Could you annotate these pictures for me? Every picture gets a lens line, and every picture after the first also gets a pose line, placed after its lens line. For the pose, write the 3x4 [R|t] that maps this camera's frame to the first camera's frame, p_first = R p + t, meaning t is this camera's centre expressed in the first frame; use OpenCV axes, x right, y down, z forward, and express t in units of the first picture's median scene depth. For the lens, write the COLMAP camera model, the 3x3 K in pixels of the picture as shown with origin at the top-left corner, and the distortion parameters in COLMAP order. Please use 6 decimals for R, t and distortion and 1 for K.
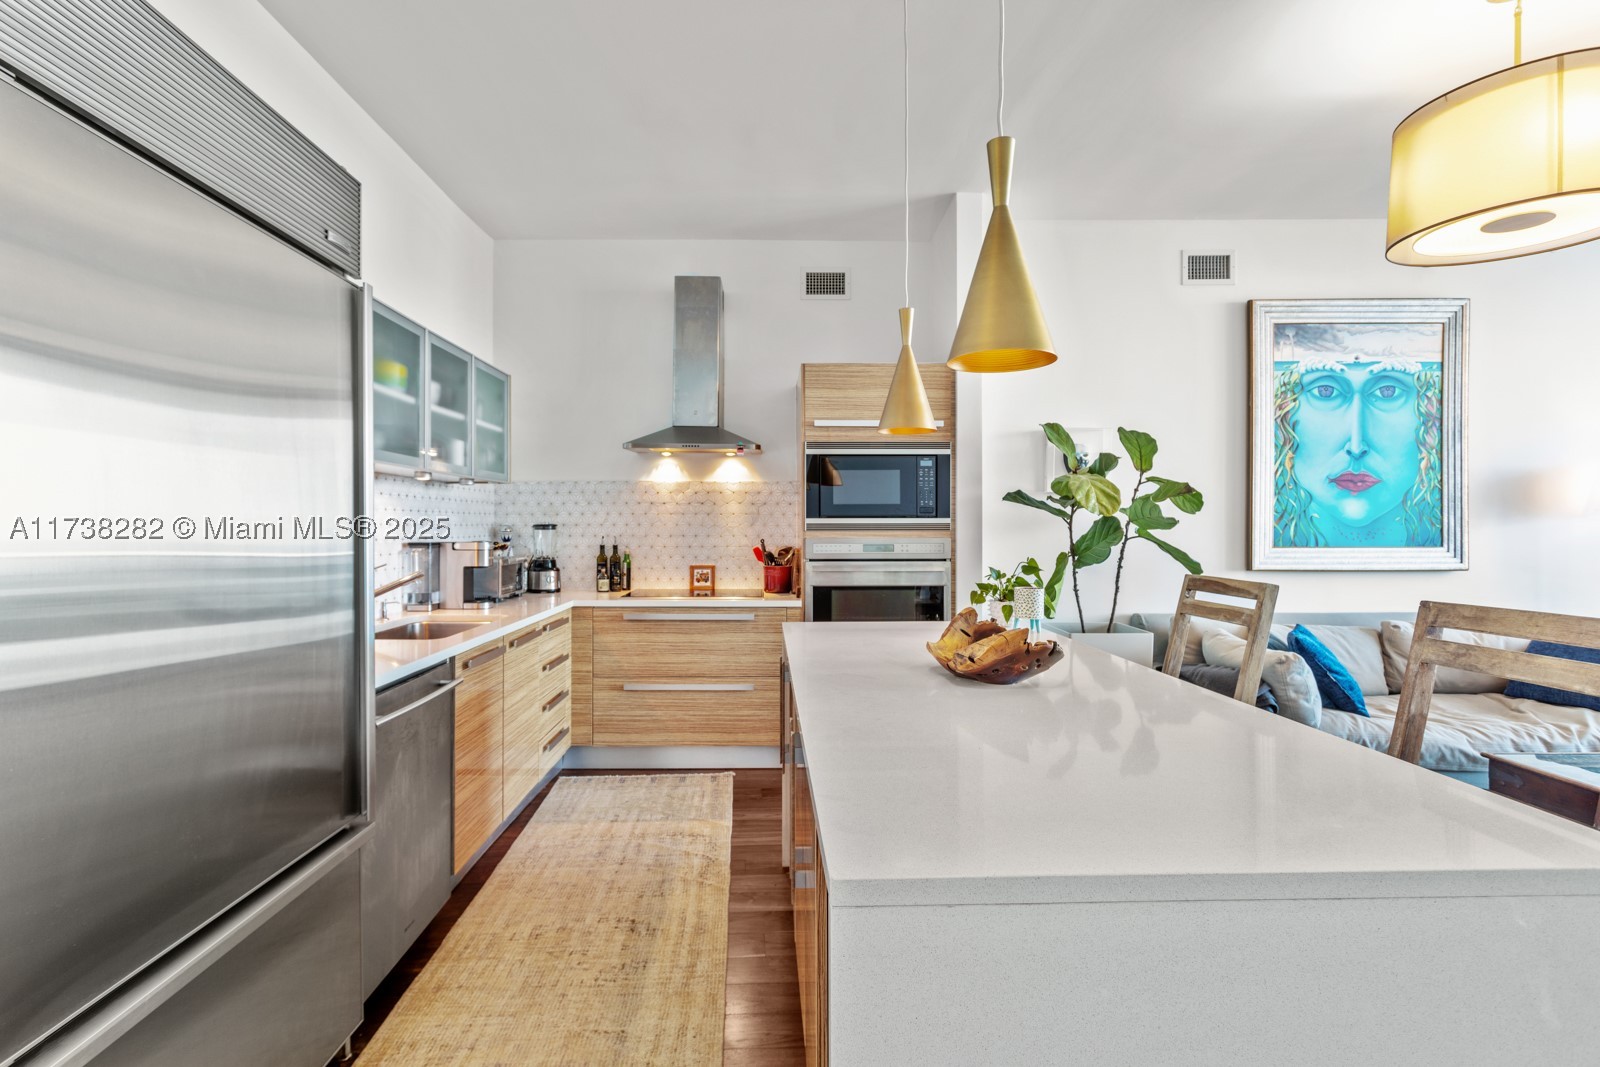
lens RADIAL K [[757.8, 0, 784.3], [0, 757.8, 526.2], [0, 0, 1]] dist [-0.002508, 0.001250]
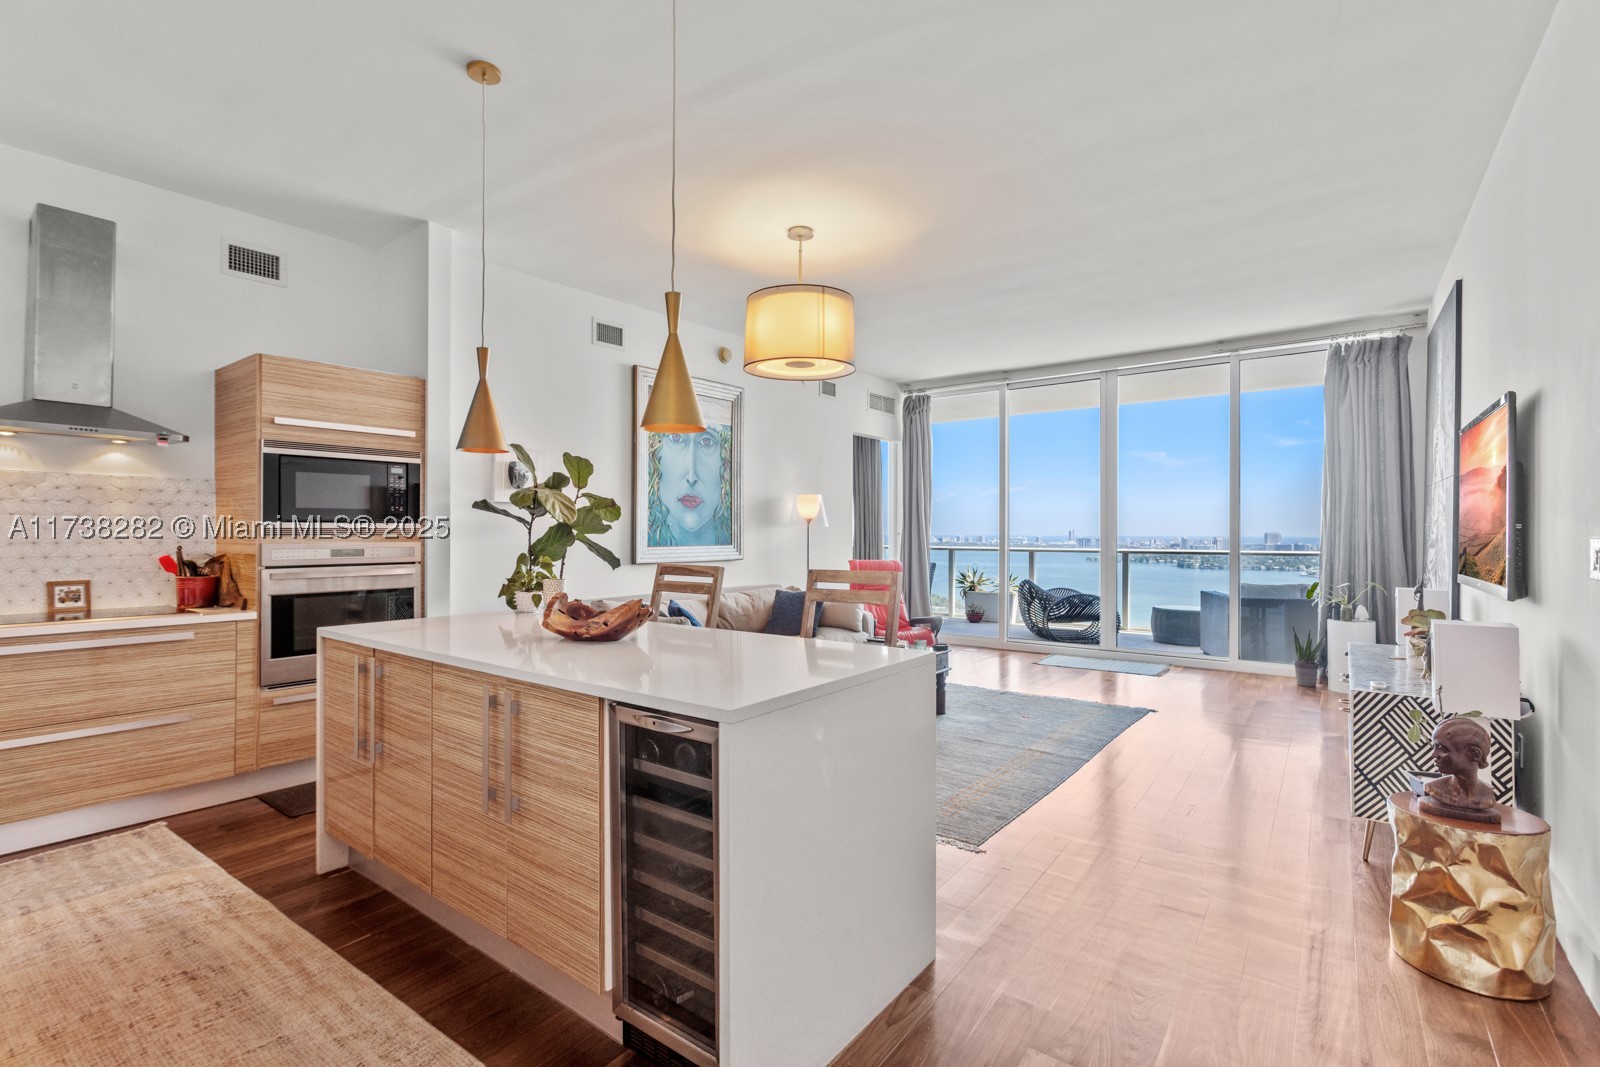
lens RADIAL K [[757.8, 0, 790.1], [0, 757.8, 530.2], [0, 0, 1]] dist [-0.002508, 0.001250]
pose [[0.626679, 0.002502, 0.779274, -0.285581], [-0.001344, 0.999997, -0.002131, 0.000442], [-0.779277, 0.000288, 0.626680, -0.073668]]
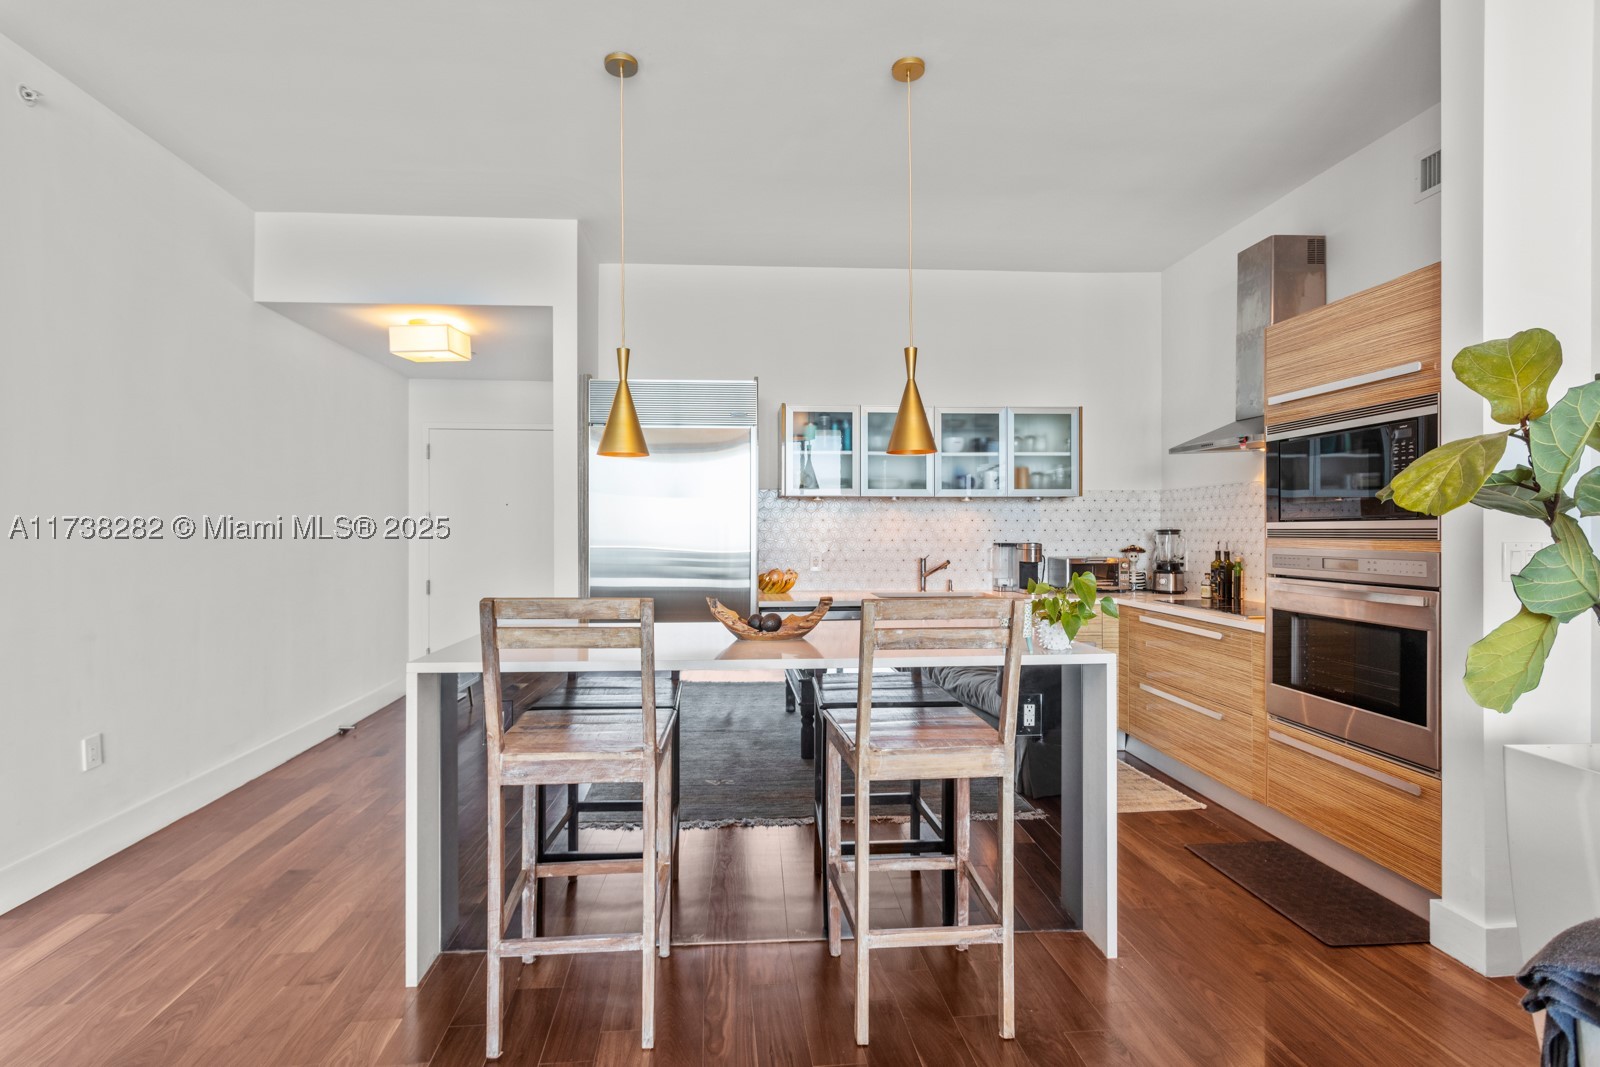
lens RADIAL K [[757.8, 0, 786.3], [0, 757.8, 532.0], [0, 0, 1]] dist [-0.002508, 0.001250]
pose [[0.052737, 0.002958, -0.998604, 0.798964], [0.003727, 0.999988, 0.003159, -0.004917], [0.998601, -0.003888, 0.052726, 0.454085]]
